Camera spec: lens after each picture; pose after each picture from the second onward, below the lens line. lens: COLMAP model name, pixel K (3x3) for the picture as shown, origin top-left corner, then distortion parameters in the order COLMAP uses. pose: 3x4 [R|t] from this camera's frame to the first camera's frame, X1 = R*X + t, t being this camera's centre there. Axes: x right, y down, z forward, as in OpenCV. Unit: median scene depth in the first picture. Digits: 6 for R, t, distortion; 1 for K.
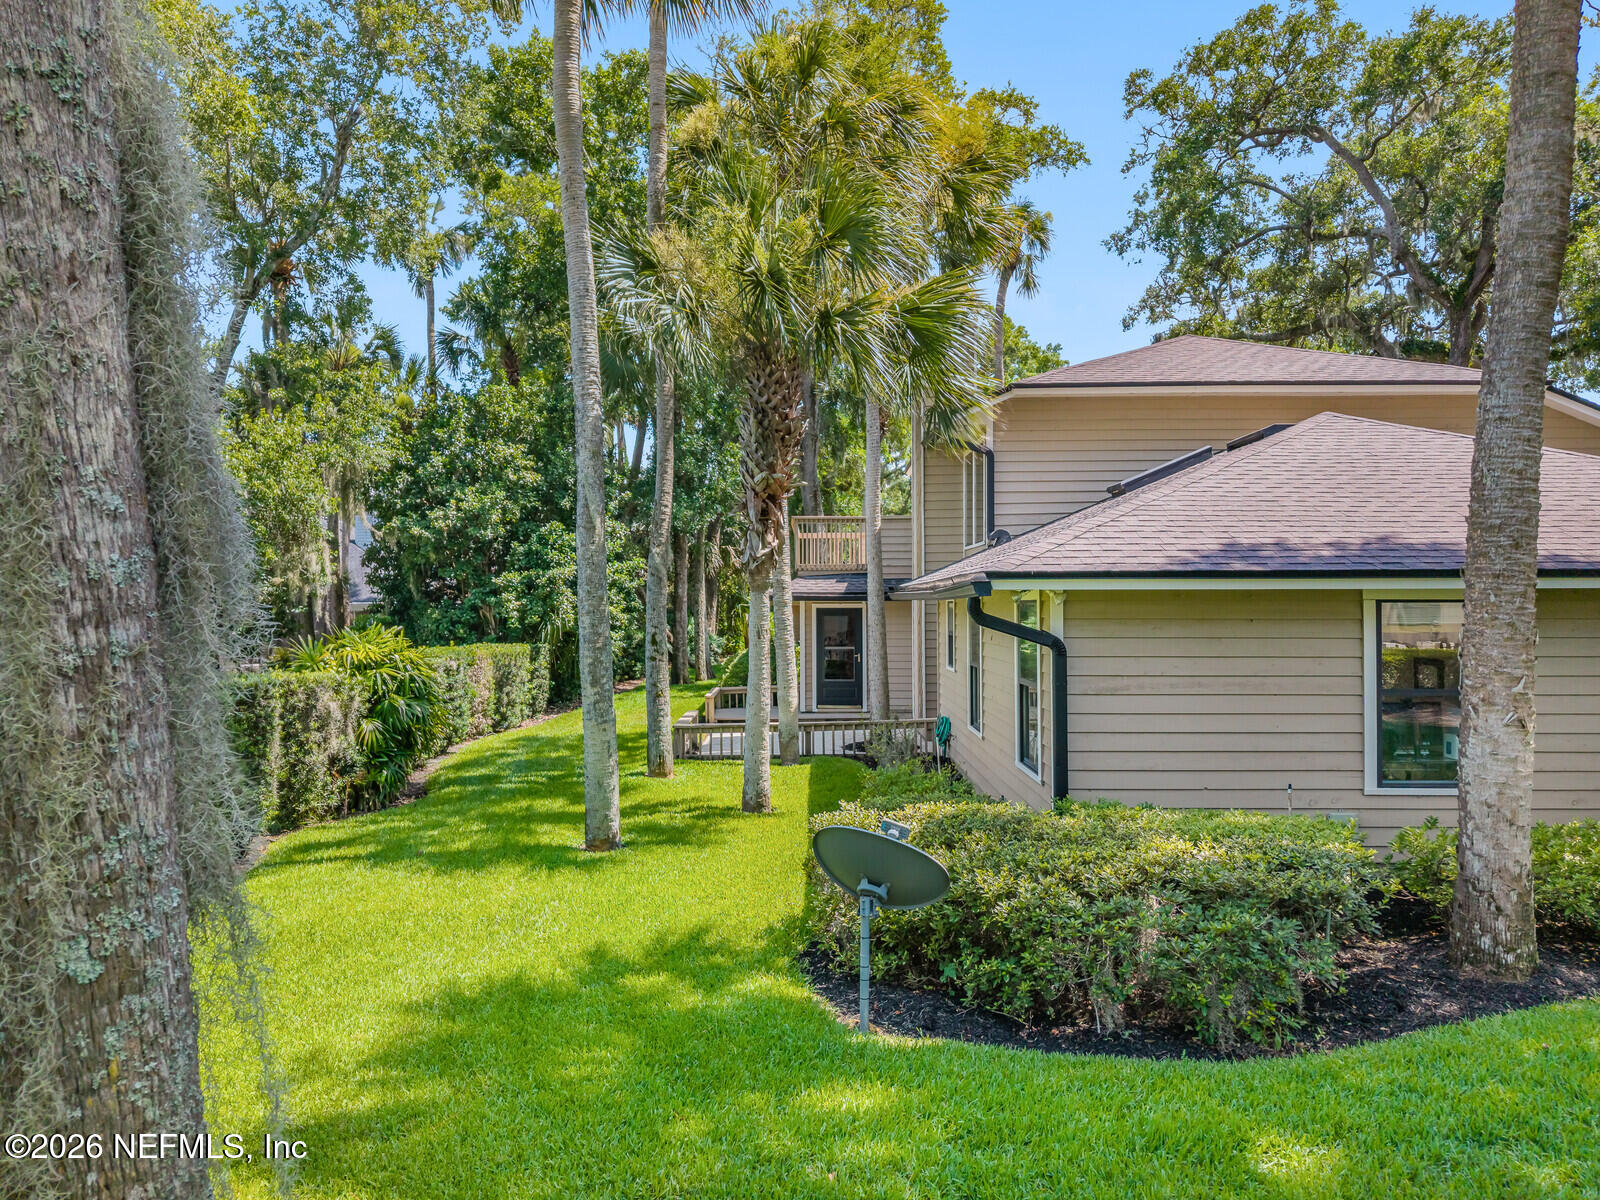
lens RADIAL K [[1081.5, 0, 800.0], [0, 1081.5, 600.0], [0, 0, 1]] dist [0.004111, -0.009590]
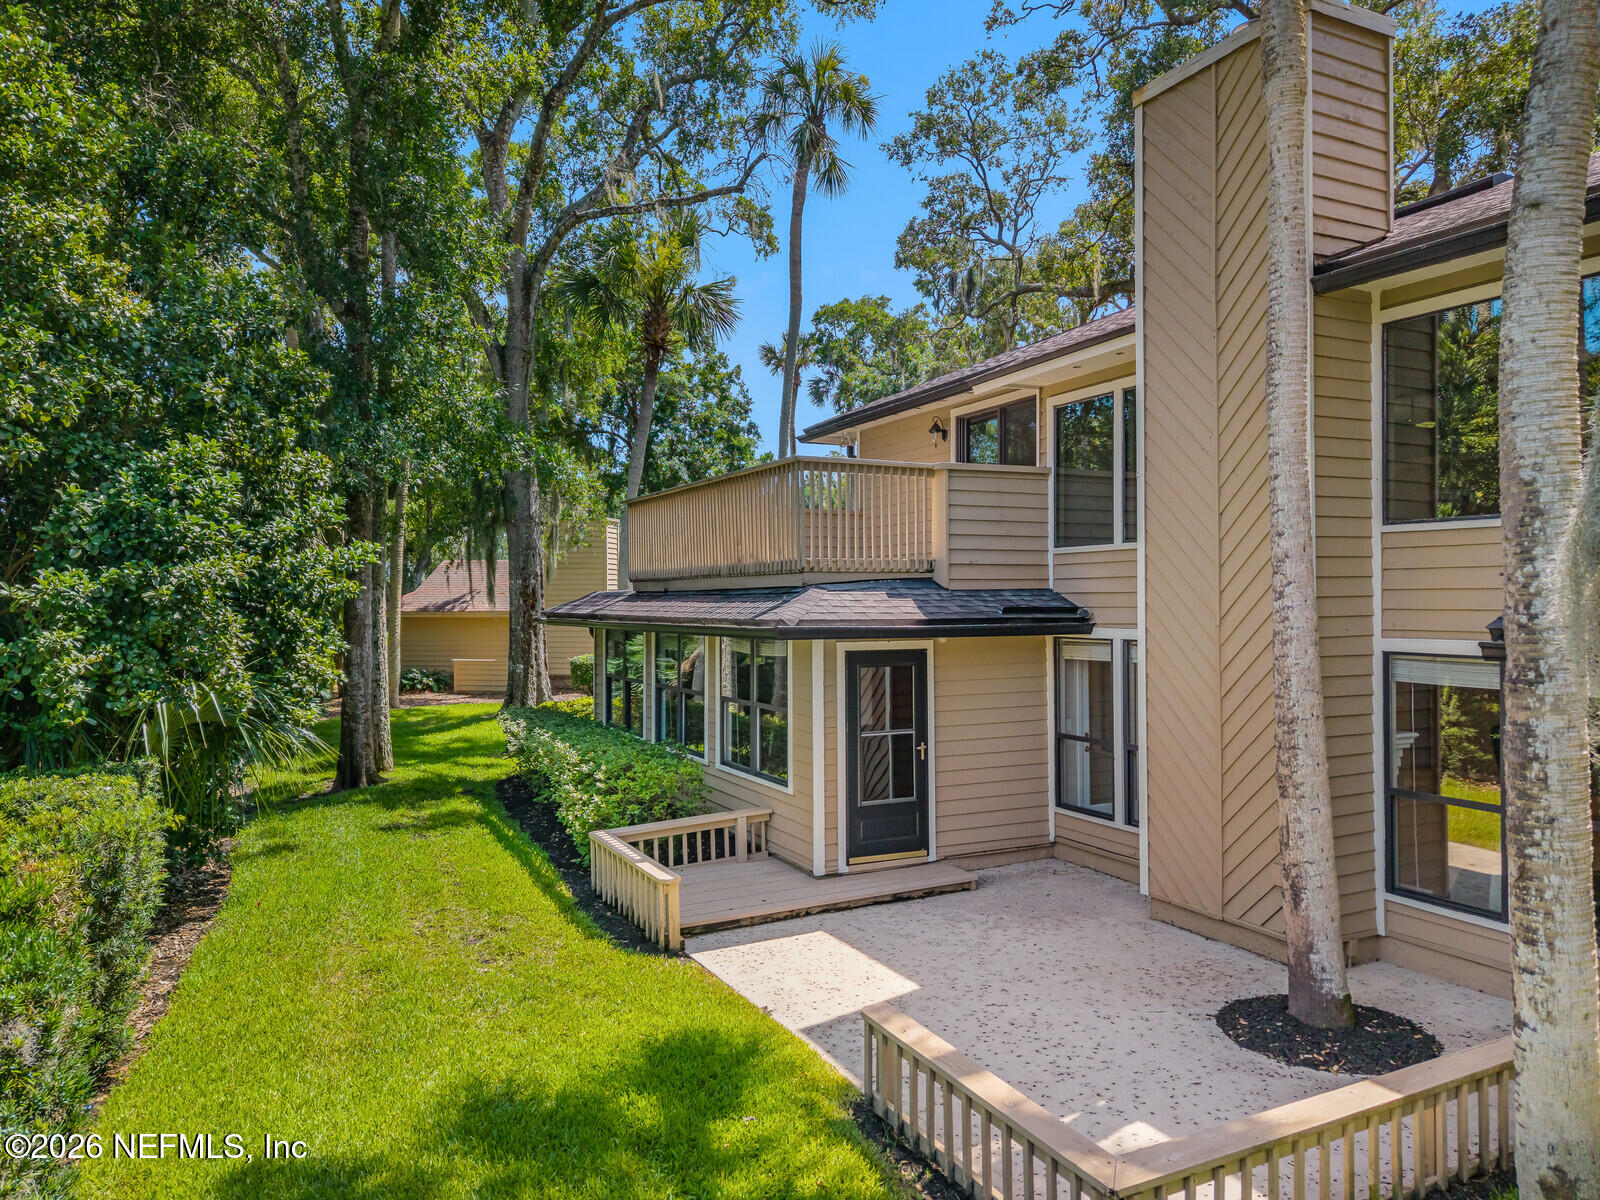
lens RADIAL K [[1081.5, 0, 800.0], [0, 1081.5, 600.0], [0, 0, 1]] dist [0.004111, -0.009590]
pose [[0.887715, -0.002560, 0.460386, -0.412905], [0.001592, 0.999996, 0.002491, -0.030805], [-0.460390, -0.001478, 0.887715, 1.106956]]
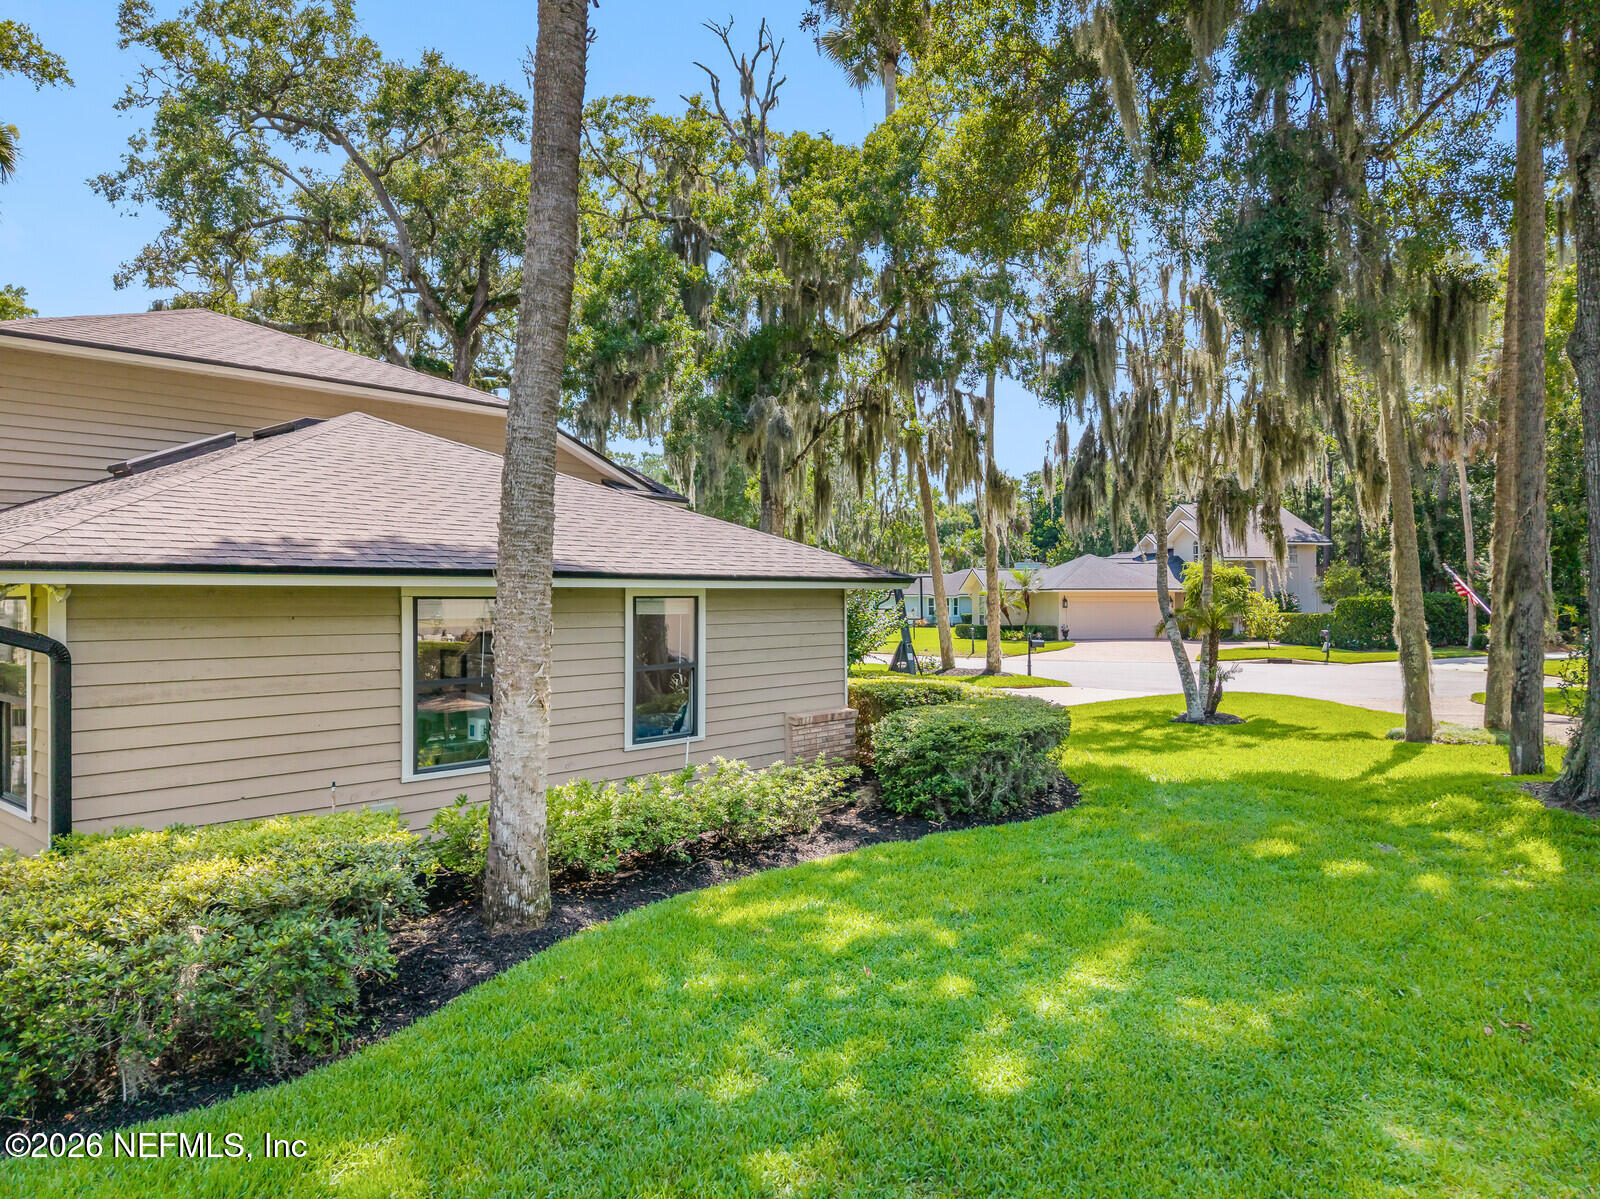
lens RADIAL K [[1081.5, 0, 800.0], [0, 1081.5, 599.5], [0, 0, 1]] dist [0.004111, -0.009590]
pose [[0.648930, -0.000654, 0.760848, -0.023501], [-0.001661, 0.999996, 0.002276, -0.000437], [-0.760846, -0.002740, 0.648927, 0.028006]]
